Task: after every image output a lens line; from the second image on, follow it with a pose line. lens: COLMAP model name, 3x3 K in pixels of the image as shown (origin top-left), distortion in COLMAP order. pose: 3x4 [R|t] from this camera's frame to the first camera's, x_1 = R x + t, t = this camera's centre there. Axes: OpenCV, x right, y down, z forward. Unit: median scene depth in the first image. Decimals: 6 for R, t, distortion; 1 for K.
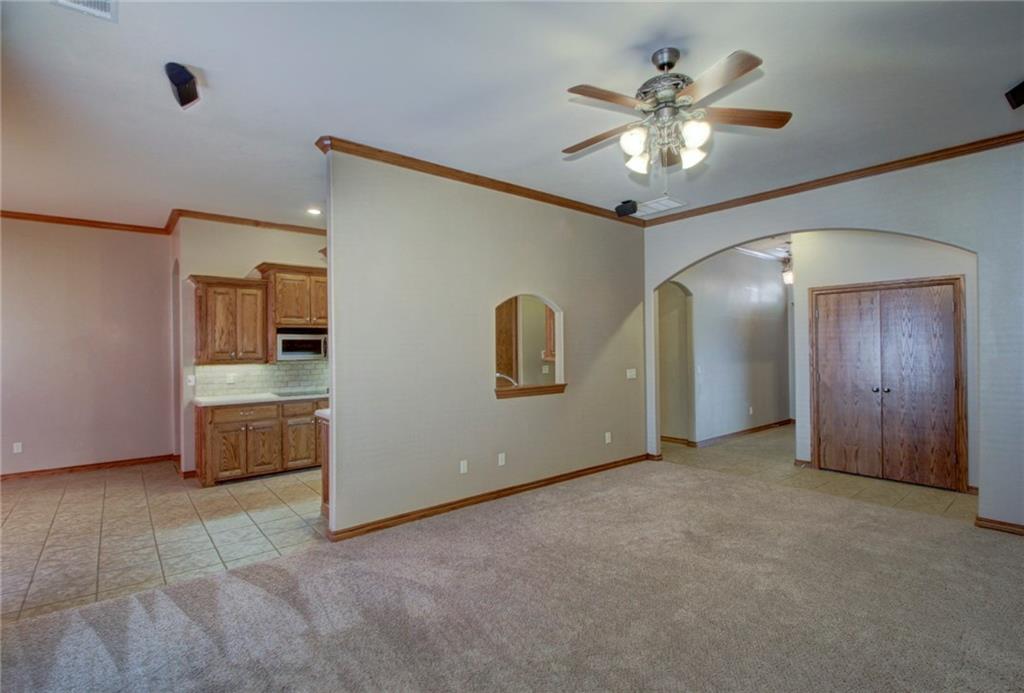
lens RADIAL K [[482.4, 0, 514.2], [0, 482.4, 346.5], [0, 0, 1]] dist [0.012471, -0.003302]
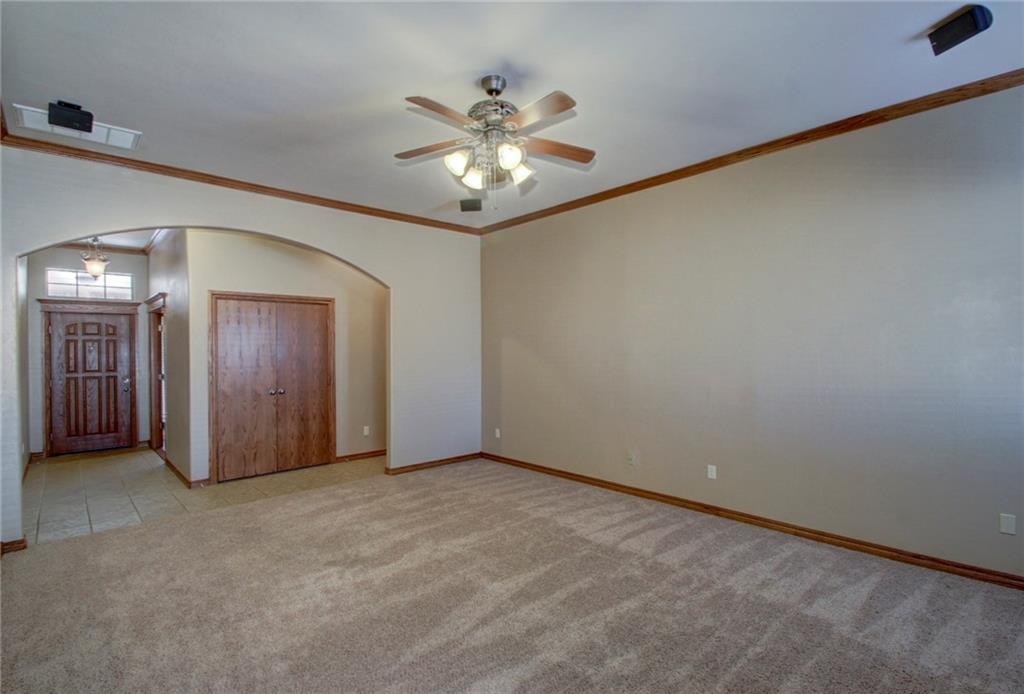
lens RADIAL K [[482.4, 0, 529.1], [0, 482.4, 353.7], [0, 0, 1]] dist [0.012471, -0.003302]
pose [[-0.053708, -0.001772, 0.998555, -0.367666], [0.009722, 0.999950, 0.002298, 0.003996], [-0.998509, 0.009832, -0.053688, 0.465399]]
